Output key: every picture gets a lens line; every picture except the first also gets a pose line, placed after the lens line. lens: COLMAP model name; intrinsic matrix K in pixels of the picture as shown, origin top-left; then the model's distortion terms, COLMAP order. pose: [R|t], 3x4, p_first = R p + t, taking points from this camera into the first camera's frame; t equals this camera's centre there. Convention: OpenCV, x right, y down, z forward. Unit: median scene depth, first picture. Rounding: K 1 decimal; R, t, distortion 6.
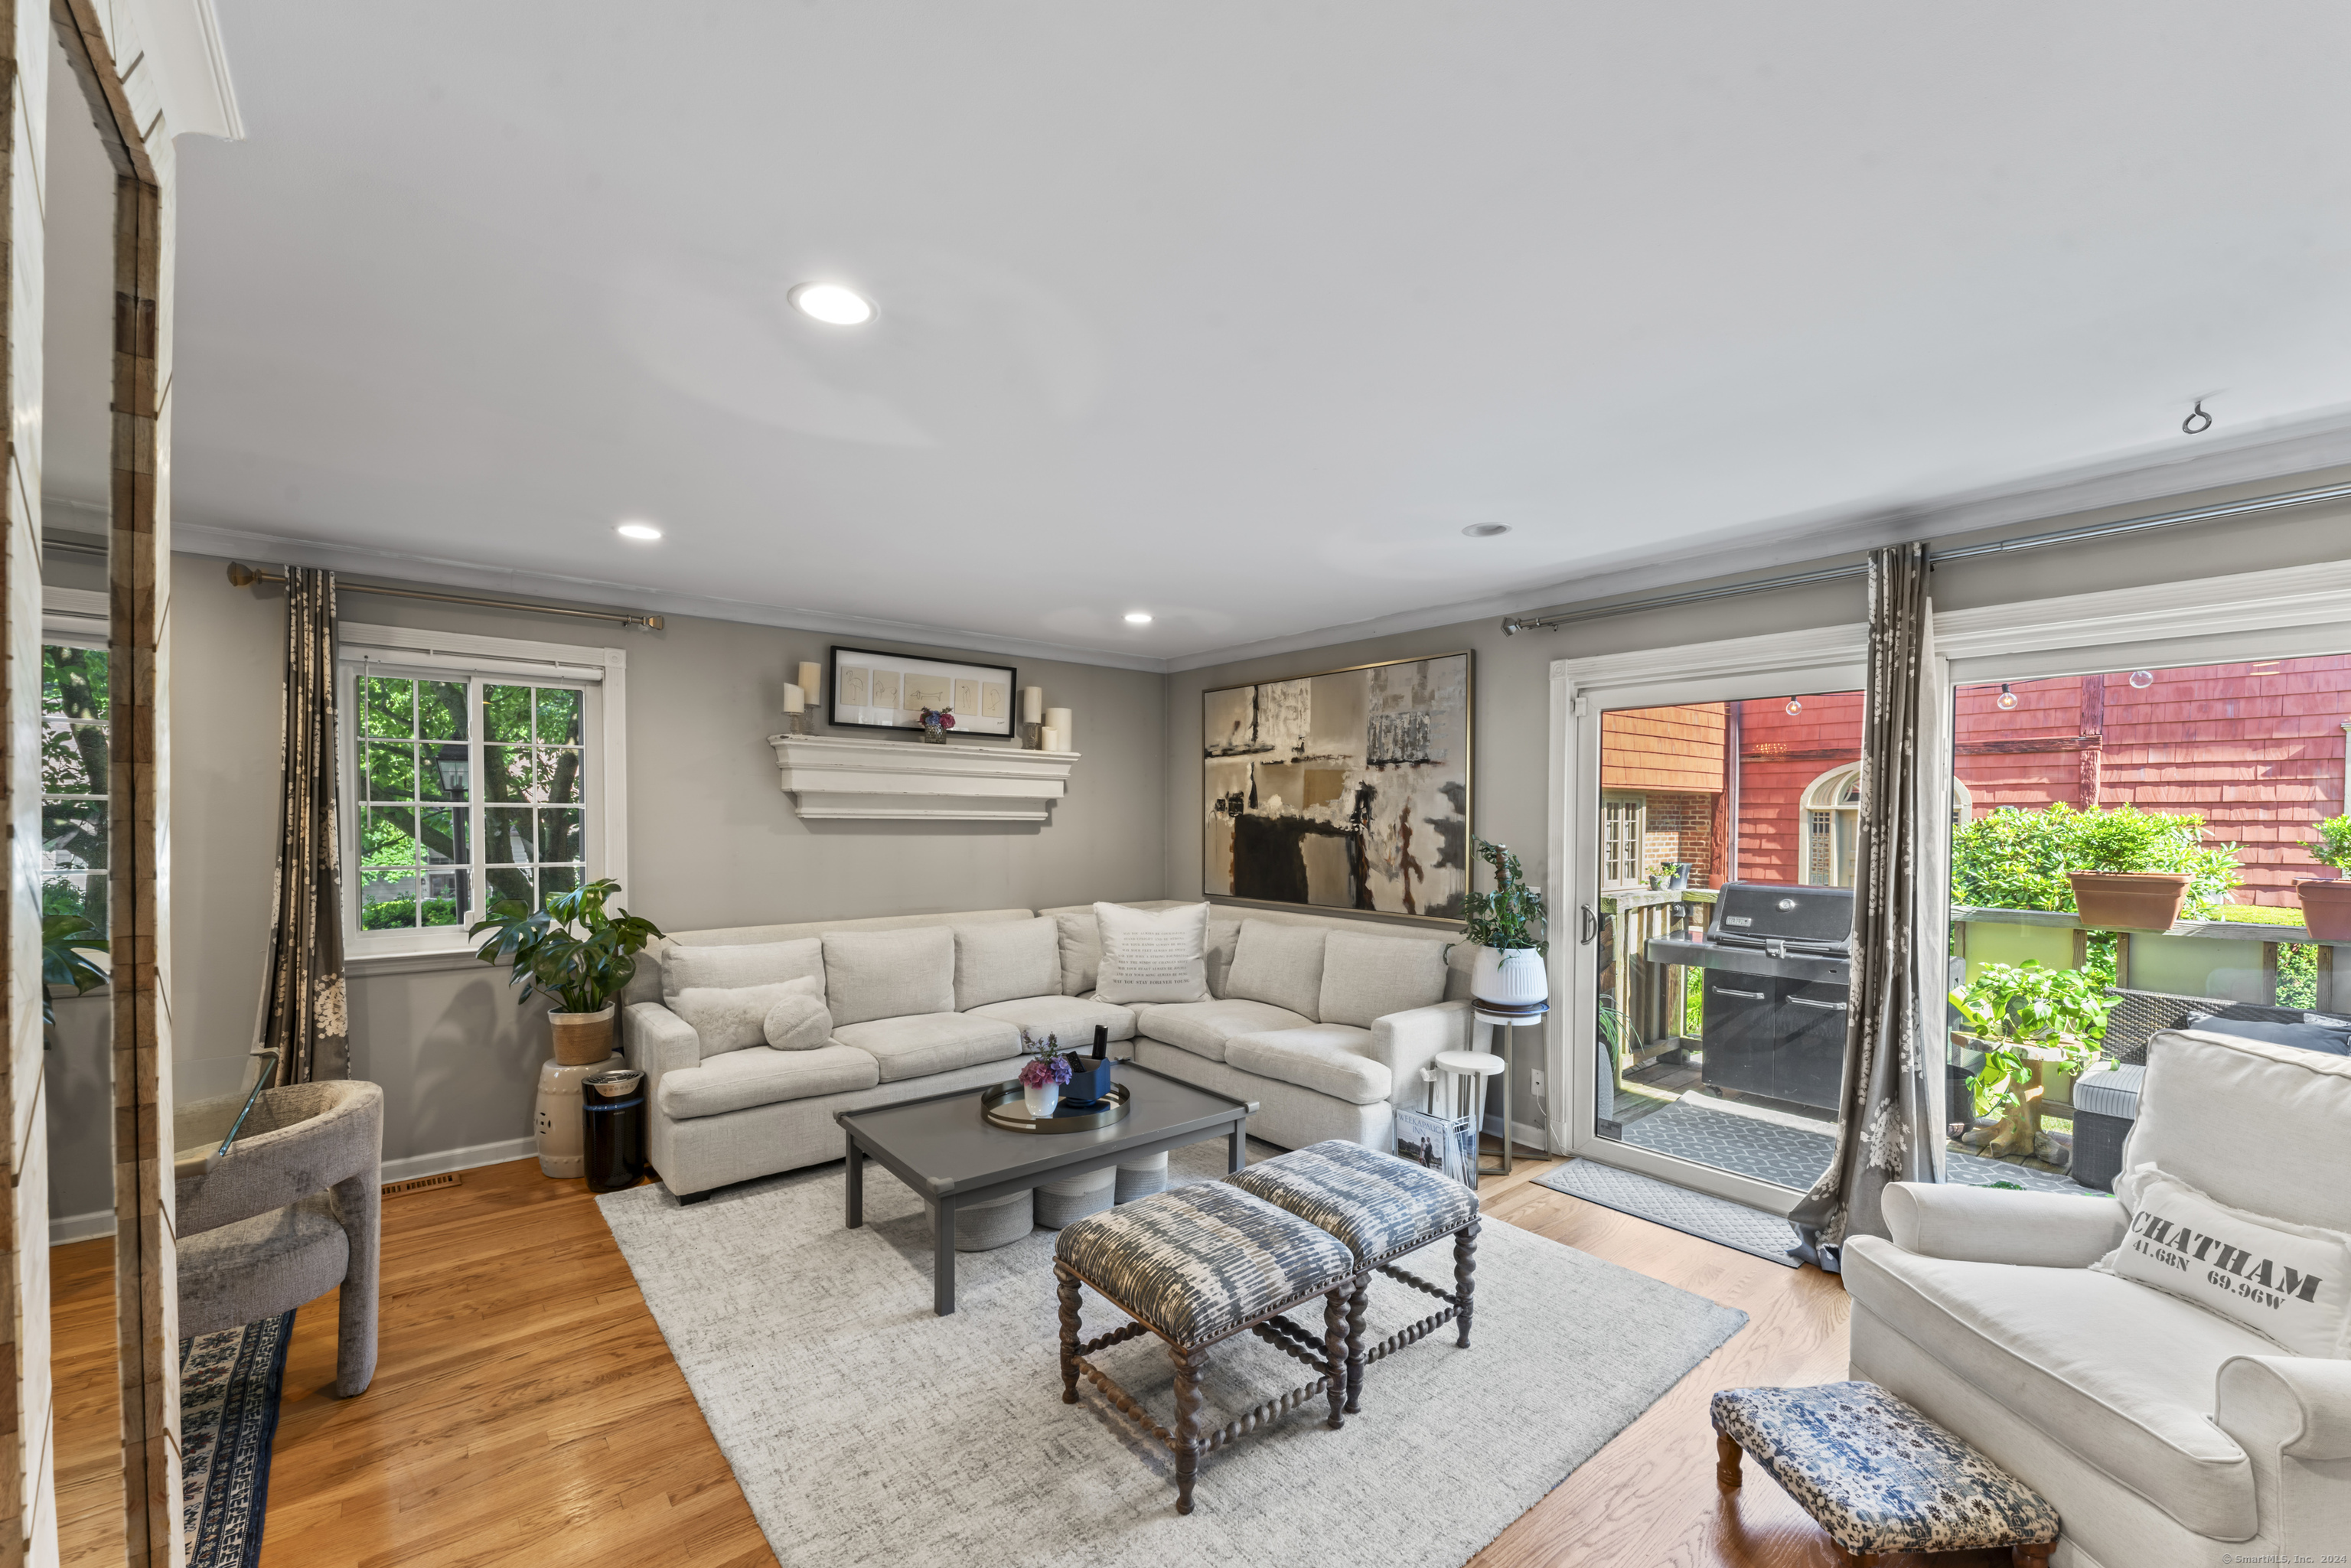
lens RADIAL K [[946.5, 0, 1178.2], [0, 946.5, 835.3], [0, 0, 1]] dist [-0.001551, -0.000199]
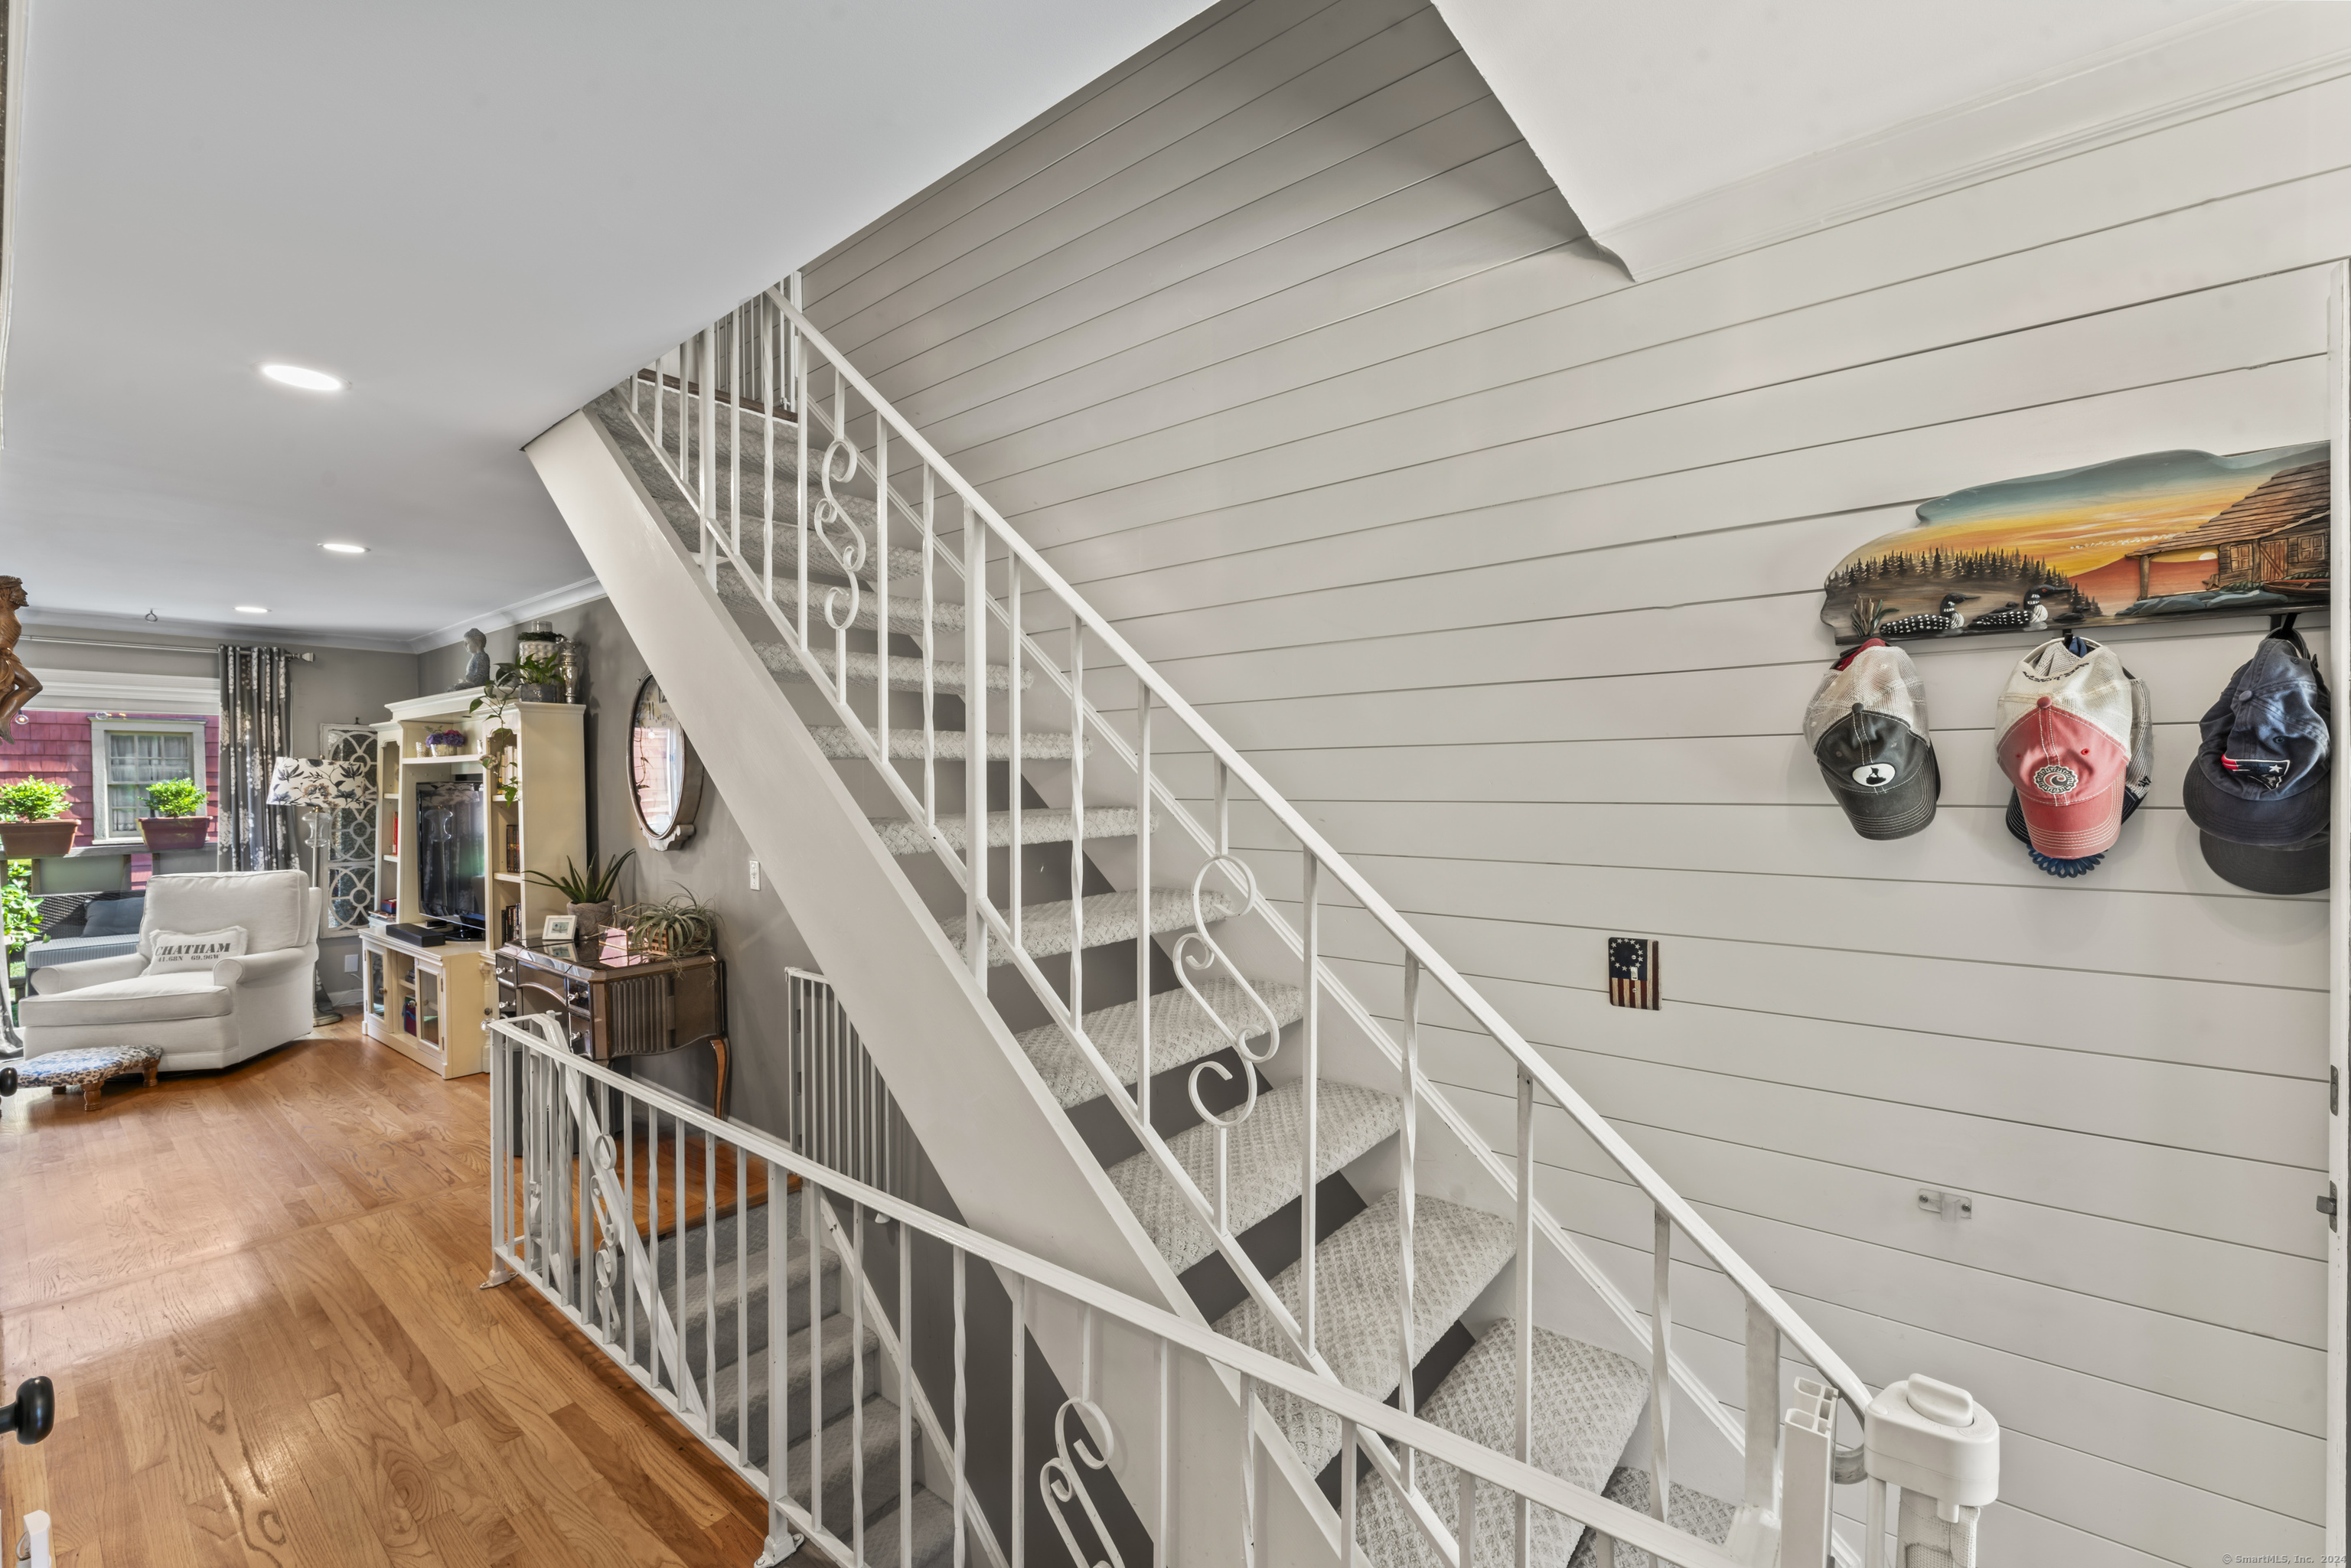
lens RADIAL K [[946.5, 0, 1169.9], [0, 946.5, 786.0], [0, 0, 1]] dist [-0.001551, -0.000199]
pose [[-0.212967, -0.011501, 0.976992, -0.829263], [0.026789, 0.999486, 0.017605, 0.004128], [-0.976692, 0.029922, -0.212550, -0.452472]]
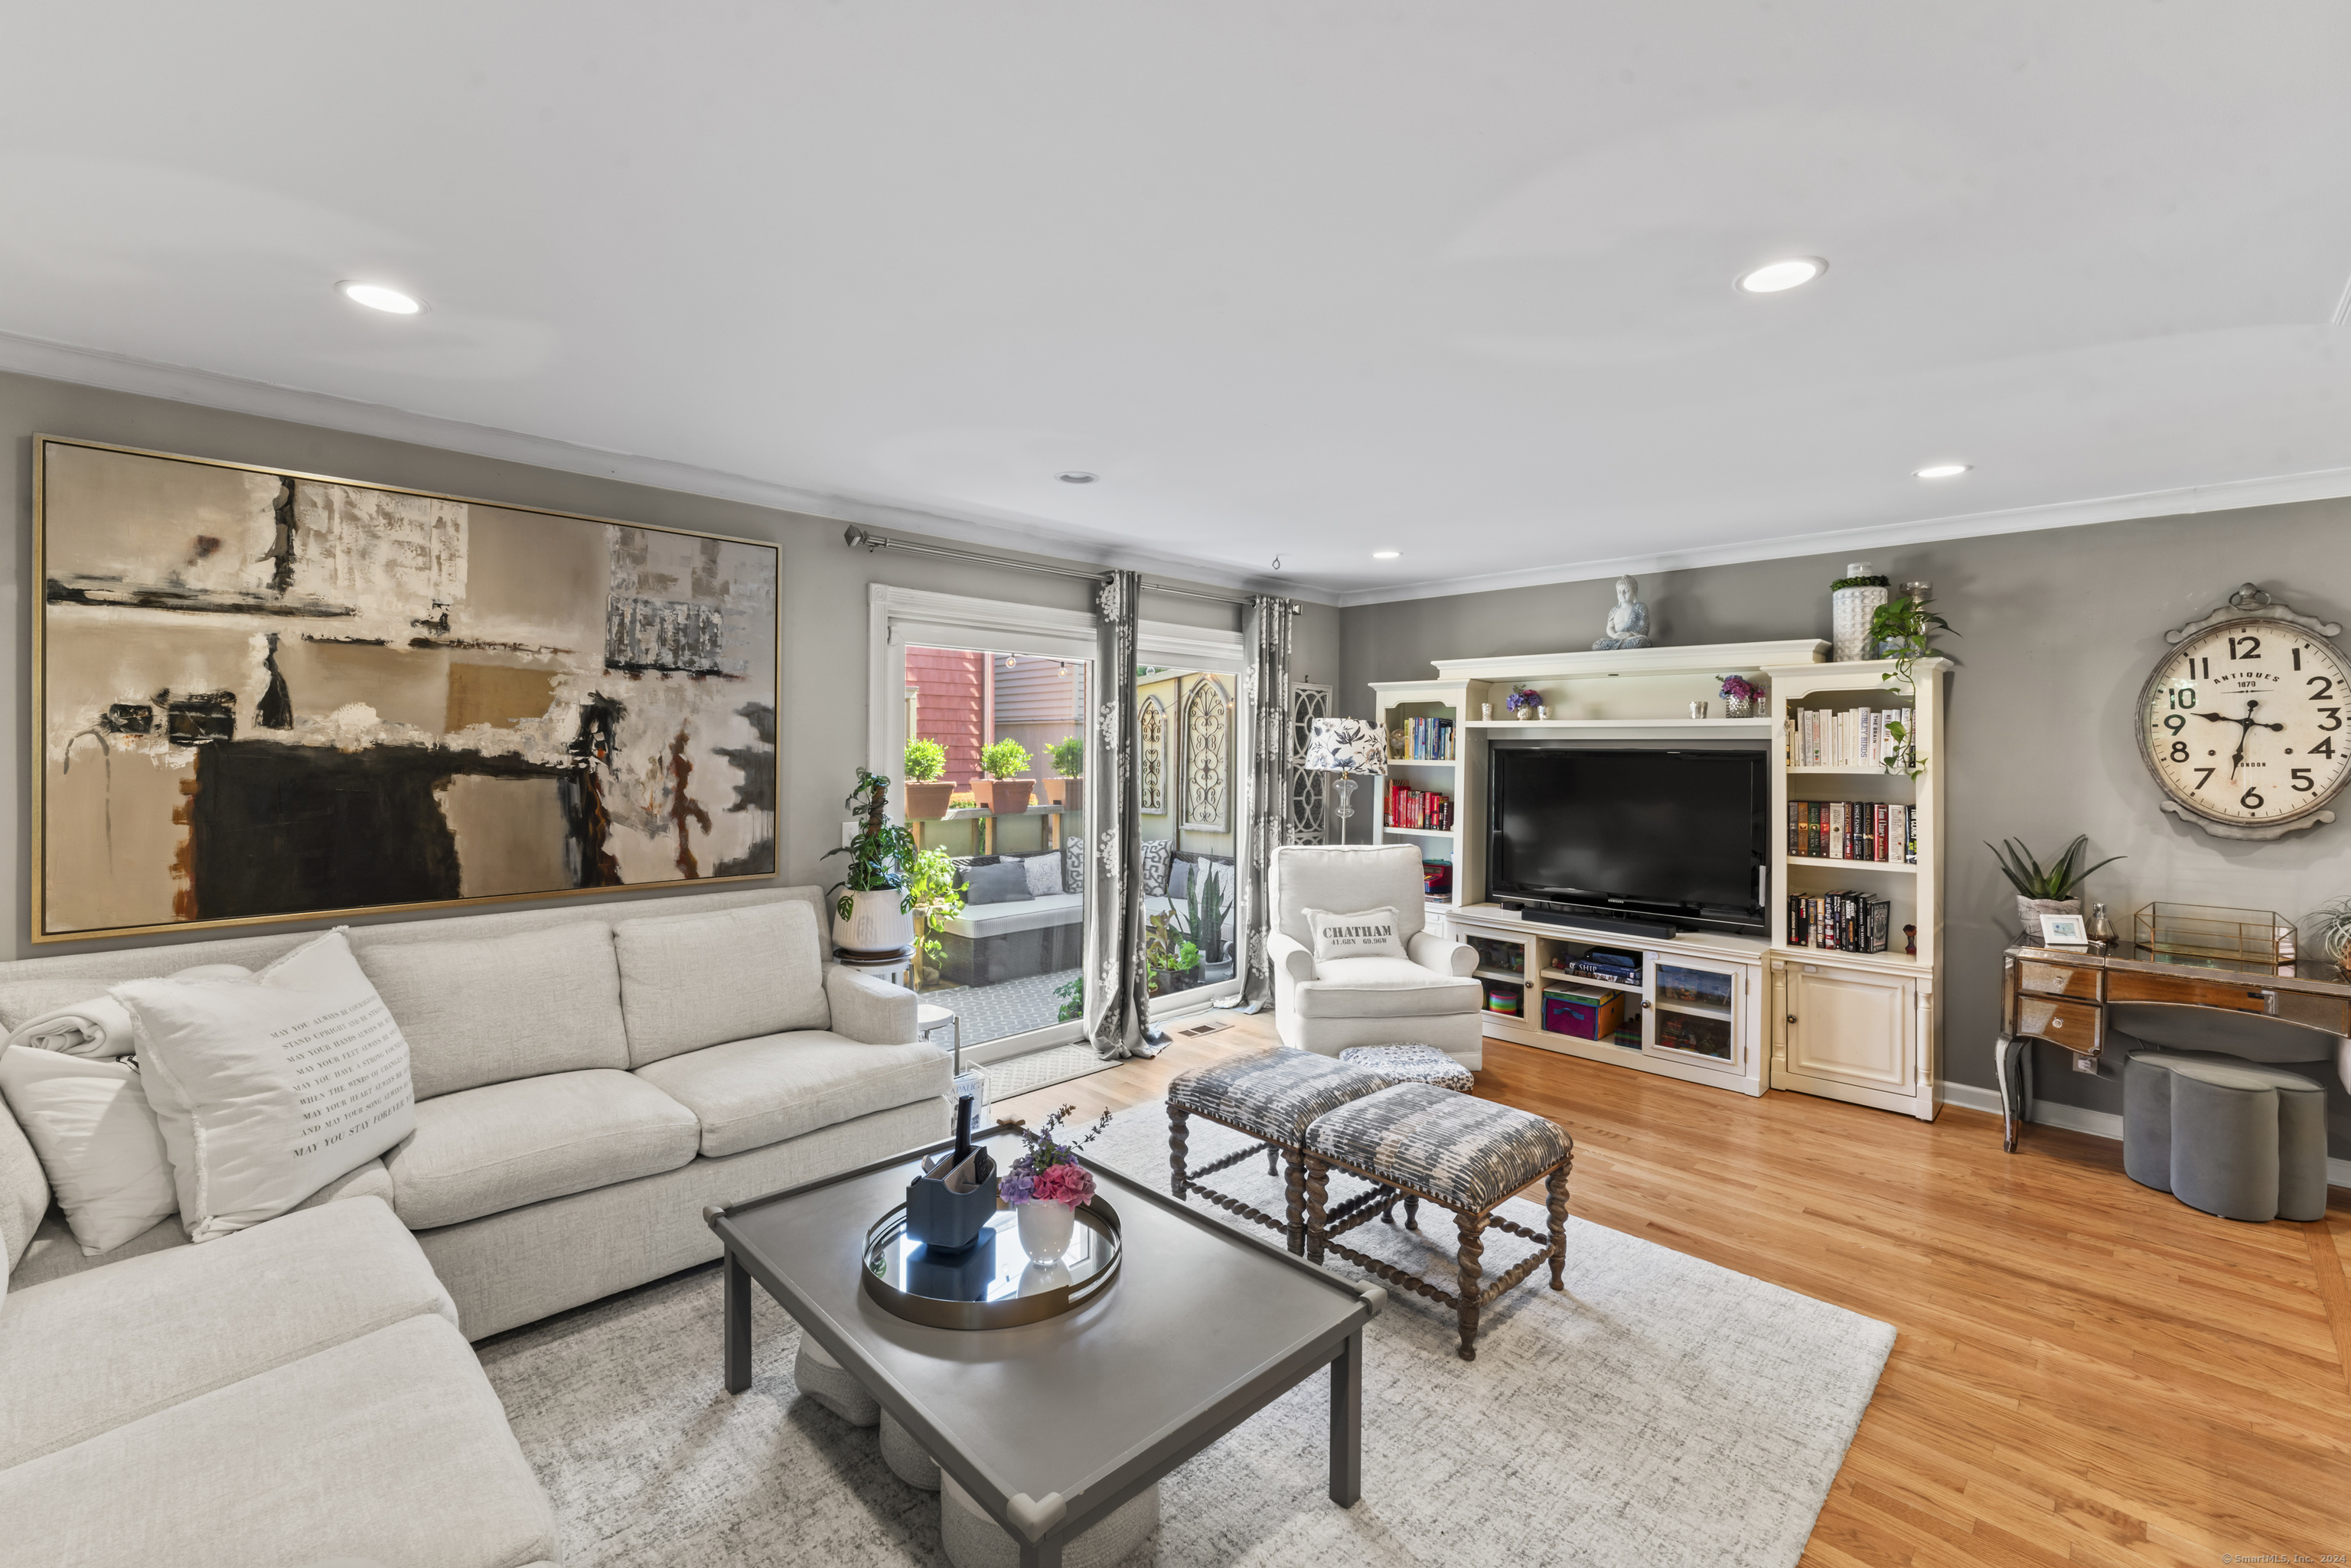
lens RADIAL K [[985.5, 0, 1167.2], [0, 985.5, 750.2], [0, 0, 1]] dist [-0.003966, -0.000091]
pose [[-0.087963, -0.008547, 0.996087, -0.531081], [0.013160, 0.999866, 0.009741, -0.018472], [-0.996037, 0.013966, -0.087839, 0.678670]]
